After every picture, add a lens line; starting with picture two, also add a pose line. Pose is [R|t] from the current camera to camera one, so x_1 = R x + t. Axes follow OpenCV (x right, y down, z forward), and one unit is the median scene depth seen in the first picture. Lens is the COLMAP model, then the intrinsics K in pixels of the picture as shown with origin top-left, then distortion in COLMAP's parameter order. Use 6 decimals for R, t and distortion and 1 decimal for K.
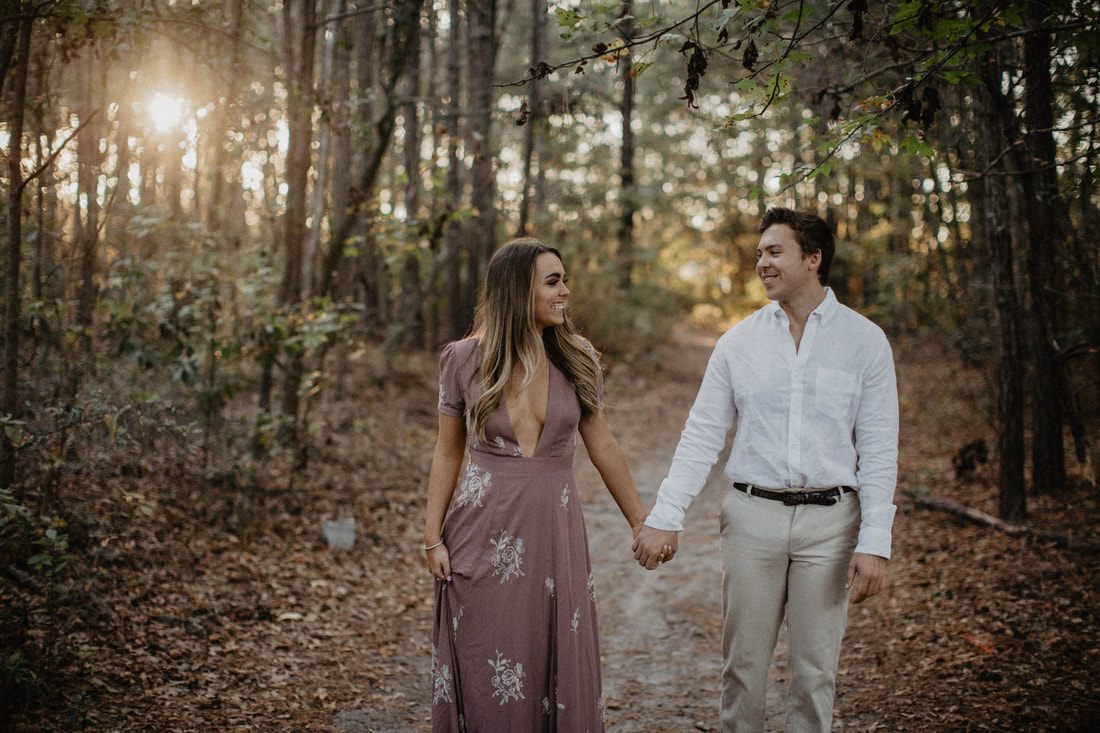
lens RADIAL K [[1697.1, 0, 550.0], [0, 1697.1, 366.5], [0, 0, 1]] dist [-0.129802, 0.179303]
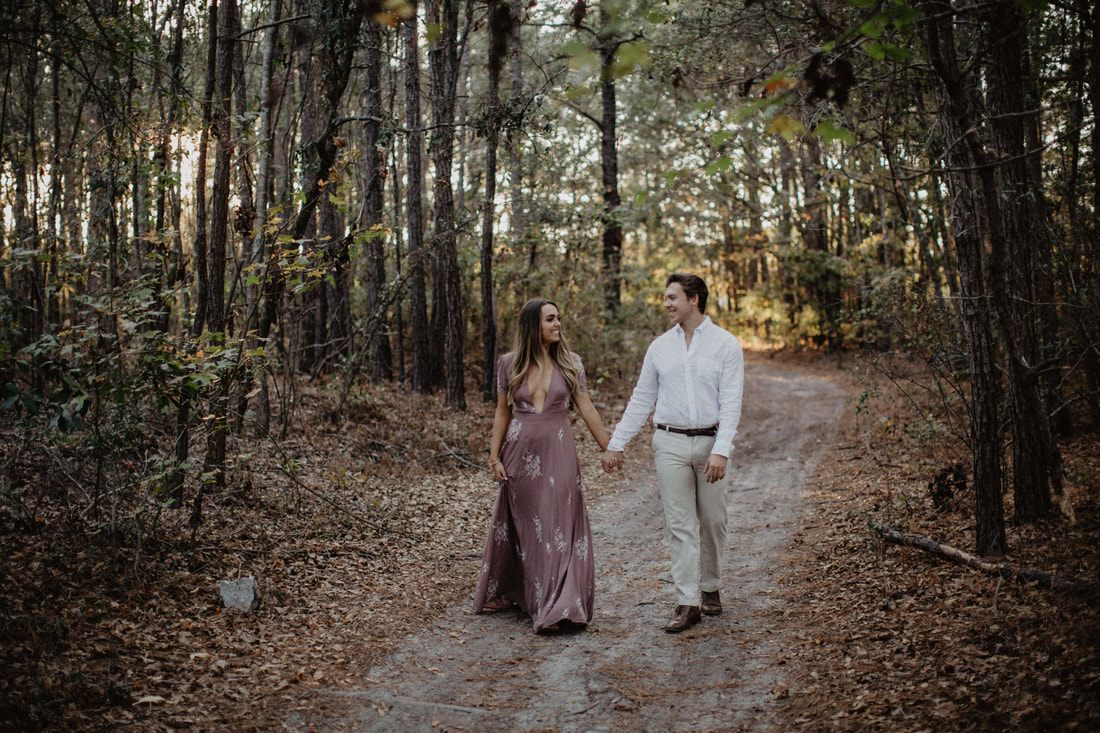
lens RADIAL K [[1673.4, 0, 550.0], [0, 1673.4, 366.5], [0, 0, 1]] dist [-0.154438, 0.369182]
pose [[0.999551, -0.029011, -0.007438, 0.057825], [0.028917, 0.999504, -0.012477, -0.006653], [0.007796, 0.012256, 0.999894, 0.129416]]
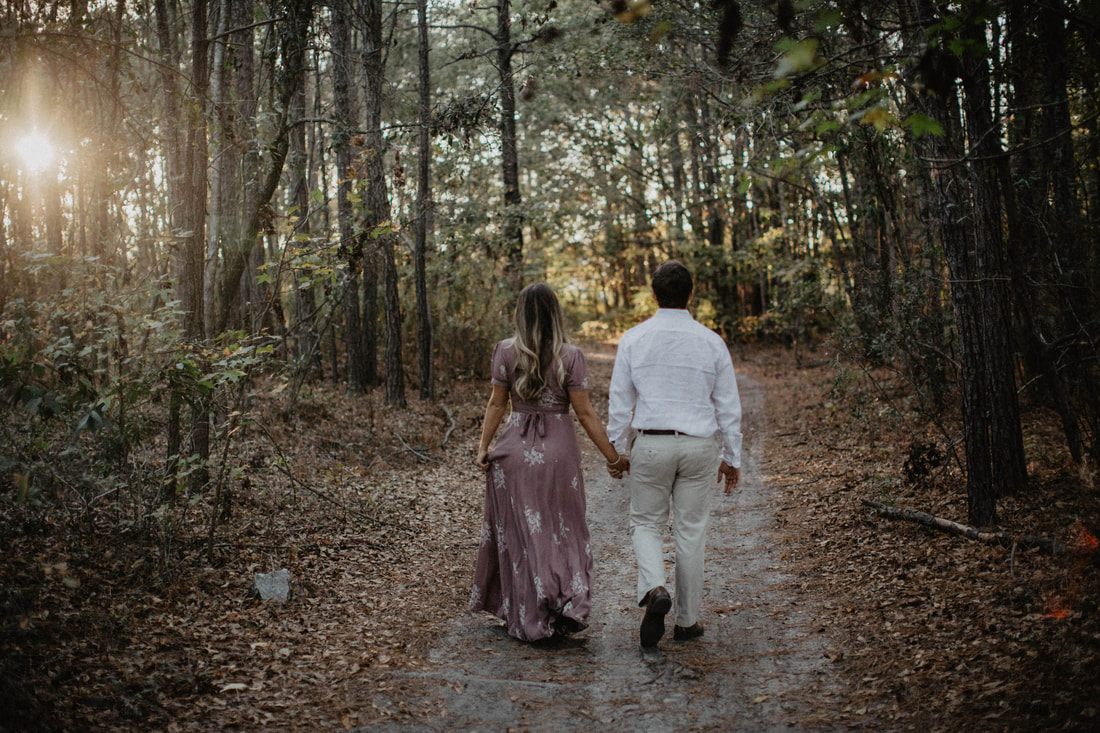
lens RADIAL K [[1673.4, 0, 550.0], [0, 1673.4, 366.5], [0, 0, 1]] dist [-0.154438, 0.369182]
pose [[0.995868, -0.053245, 0.073560, -0.038565], [0.054116, 0.998486, -0.009894, -0.002888], [-0.072922, 0.013833, 0.997242, 0.100382]]
